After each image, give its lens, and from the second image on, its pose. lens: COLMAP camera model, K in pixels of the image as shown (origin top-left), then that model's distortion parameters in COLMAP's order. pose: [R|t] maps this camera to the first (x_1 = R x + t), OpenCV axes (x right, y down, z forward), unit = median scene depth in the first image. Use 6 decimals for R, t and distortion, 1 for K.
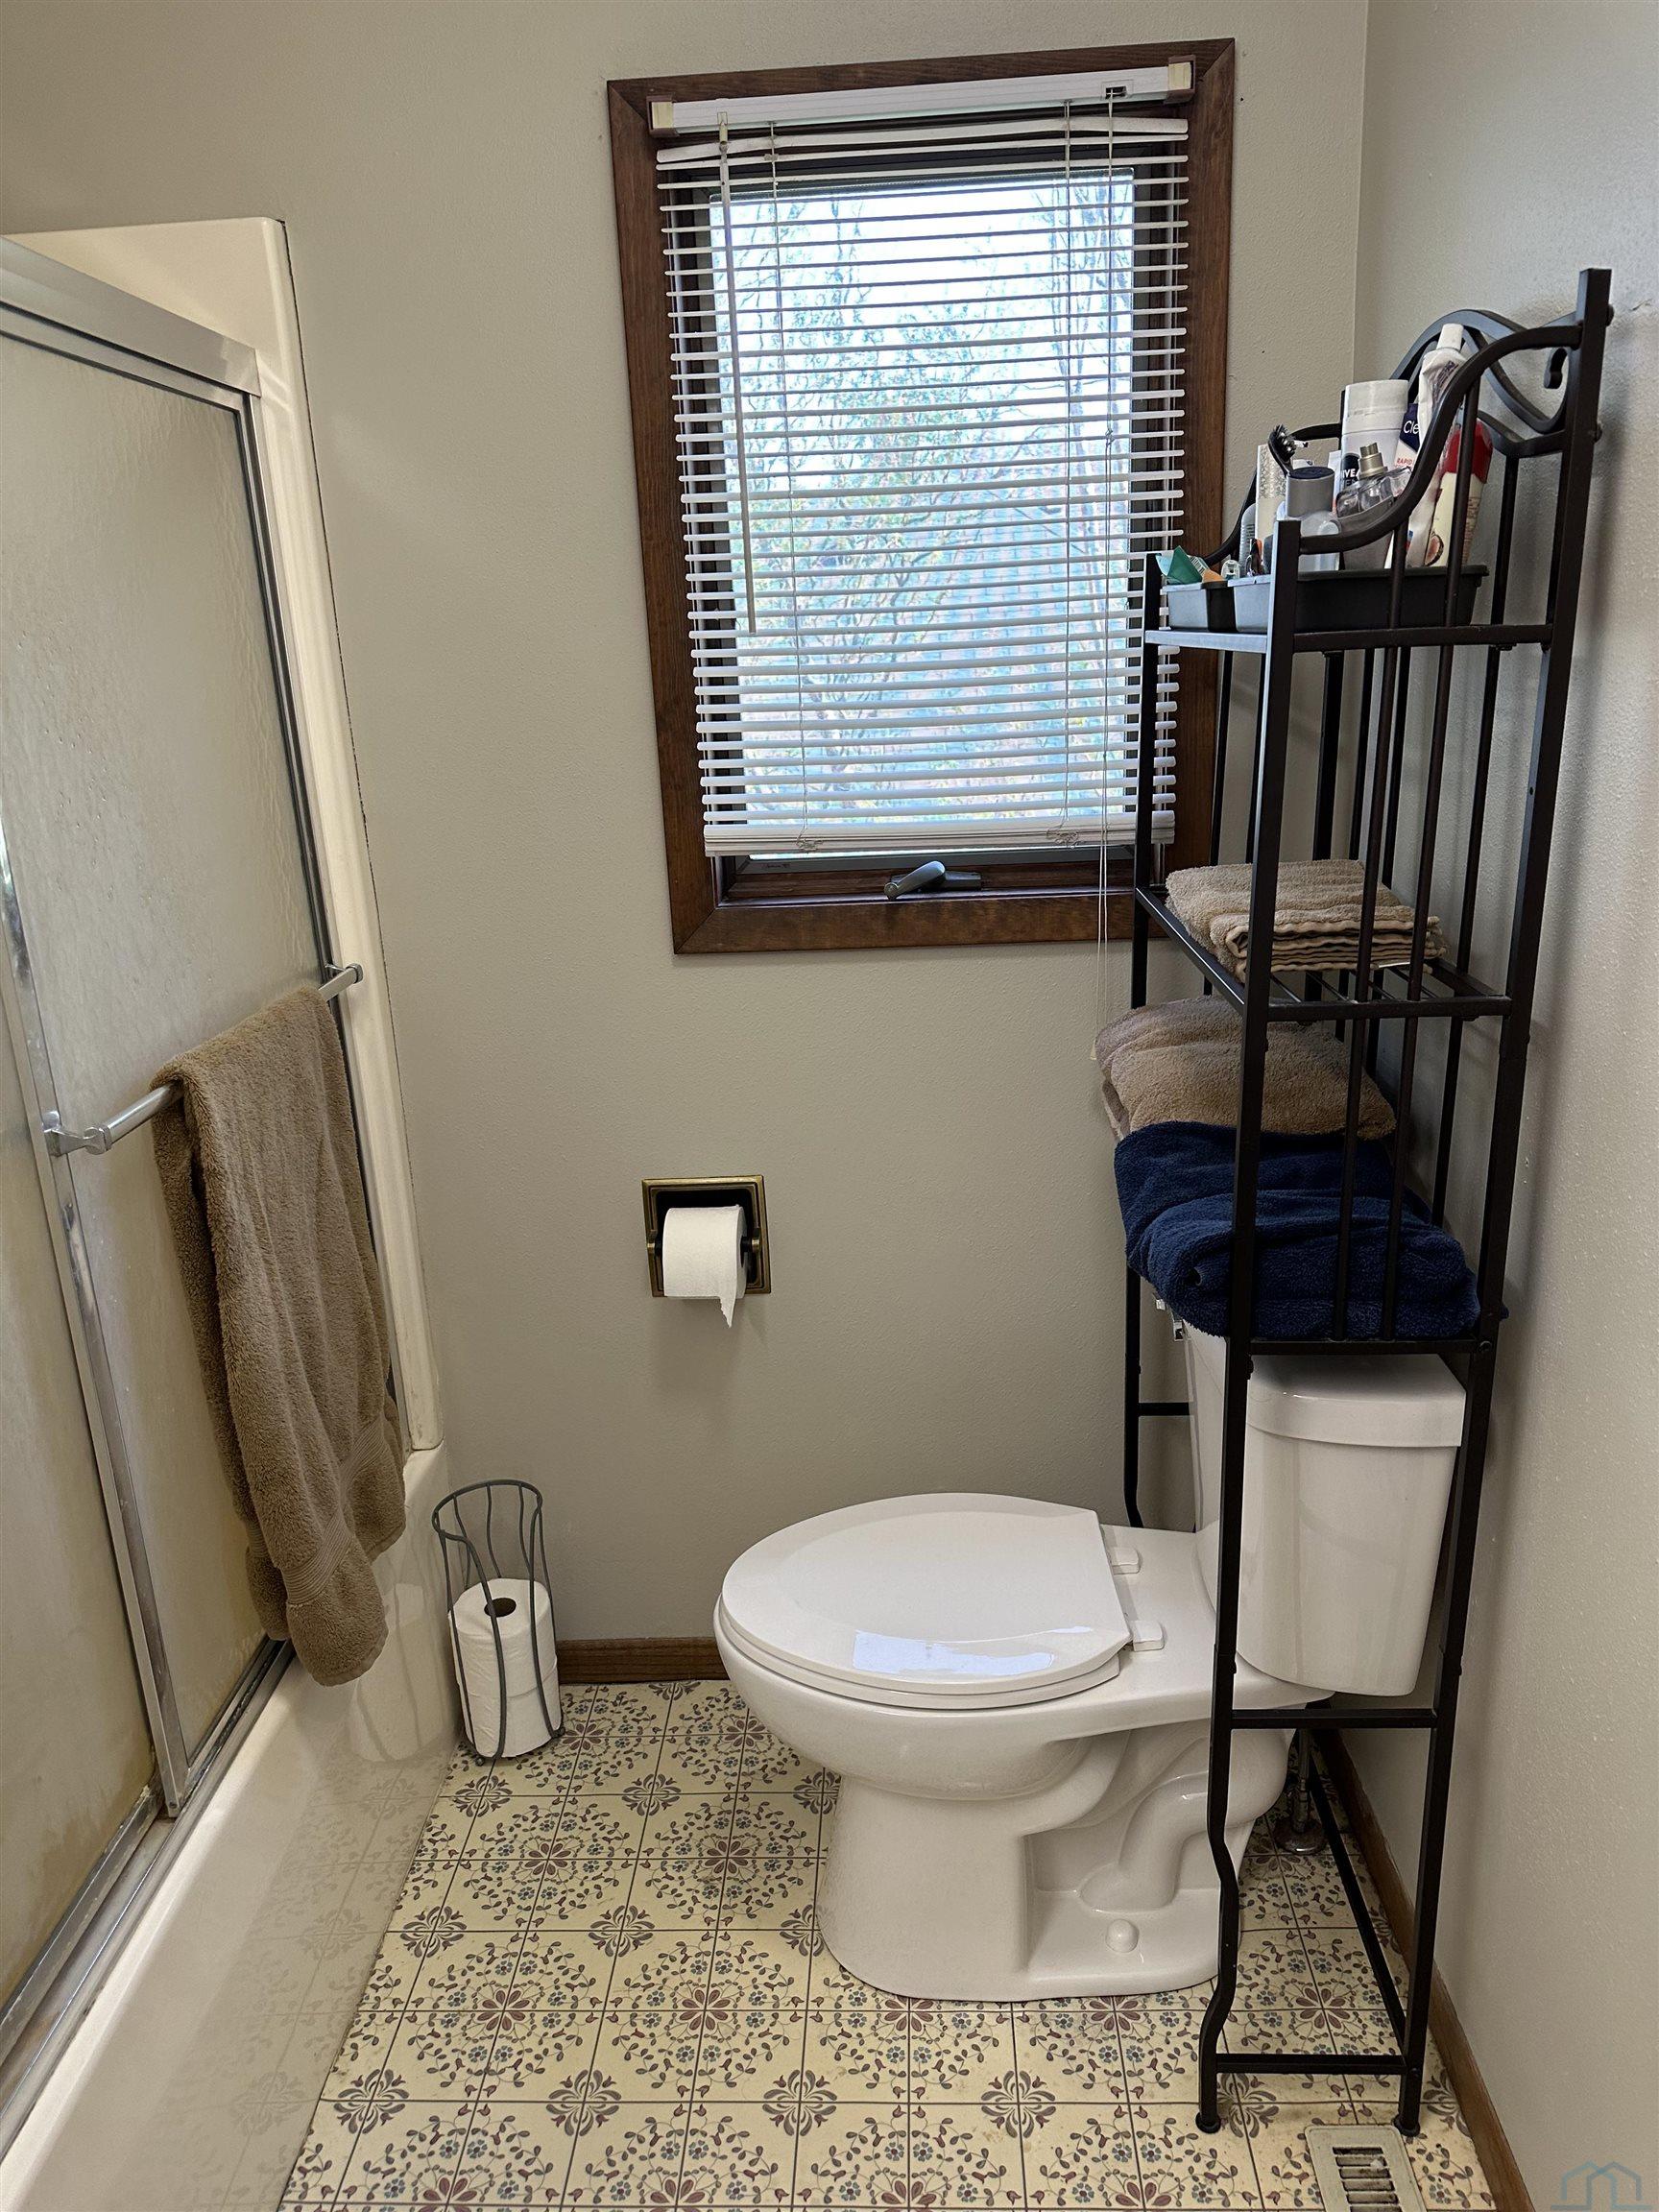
lens RADIAL K [[1528.5, 0, 831.7], [0, 1528.5, 1094.9], [0, 0, 1]] dist [0.105135, -0.170119]
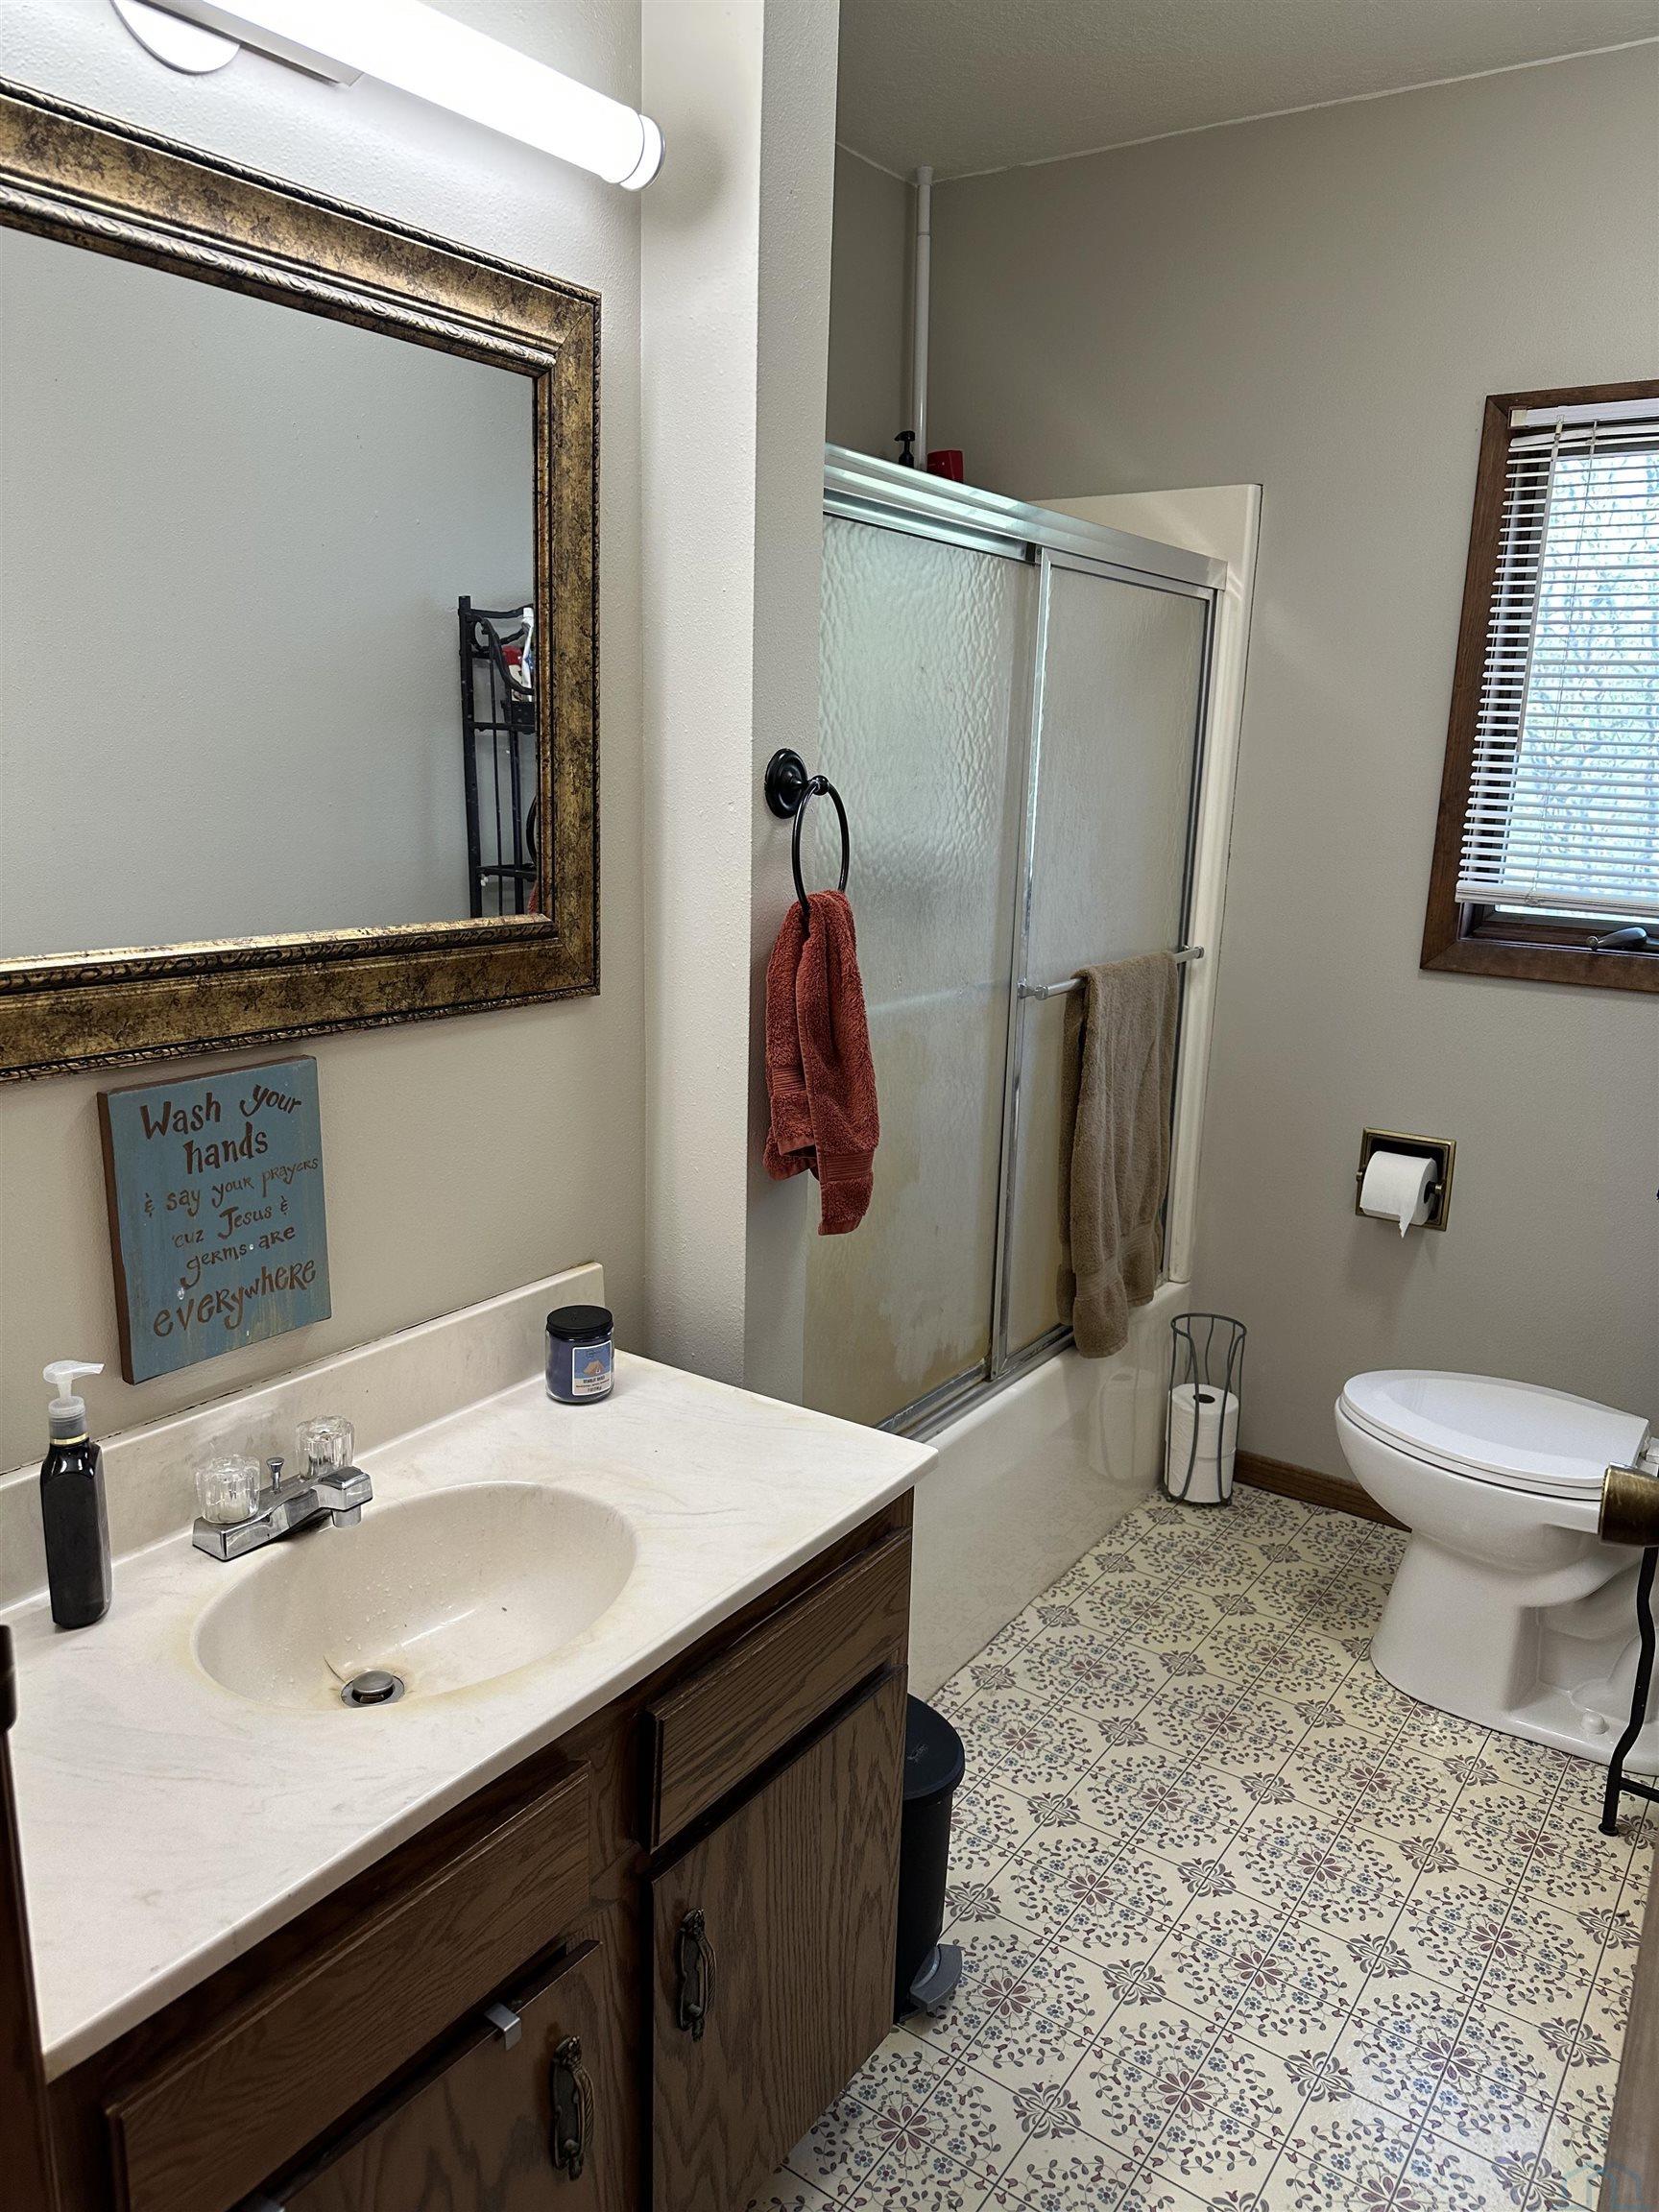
lens RADIAL K [[1545.5, 0, 830.2], [0, 1545.5, 1120.4], [0, 0, 1]] dist [0.157910, -0.286231]
pose [[0.835238, 0.190581, -0.515806, 0.231653], [-0.216878, 0.976153, 0.009483, 0.157583], [0.505313, 0.103947, 0.856653, -0.536338]]
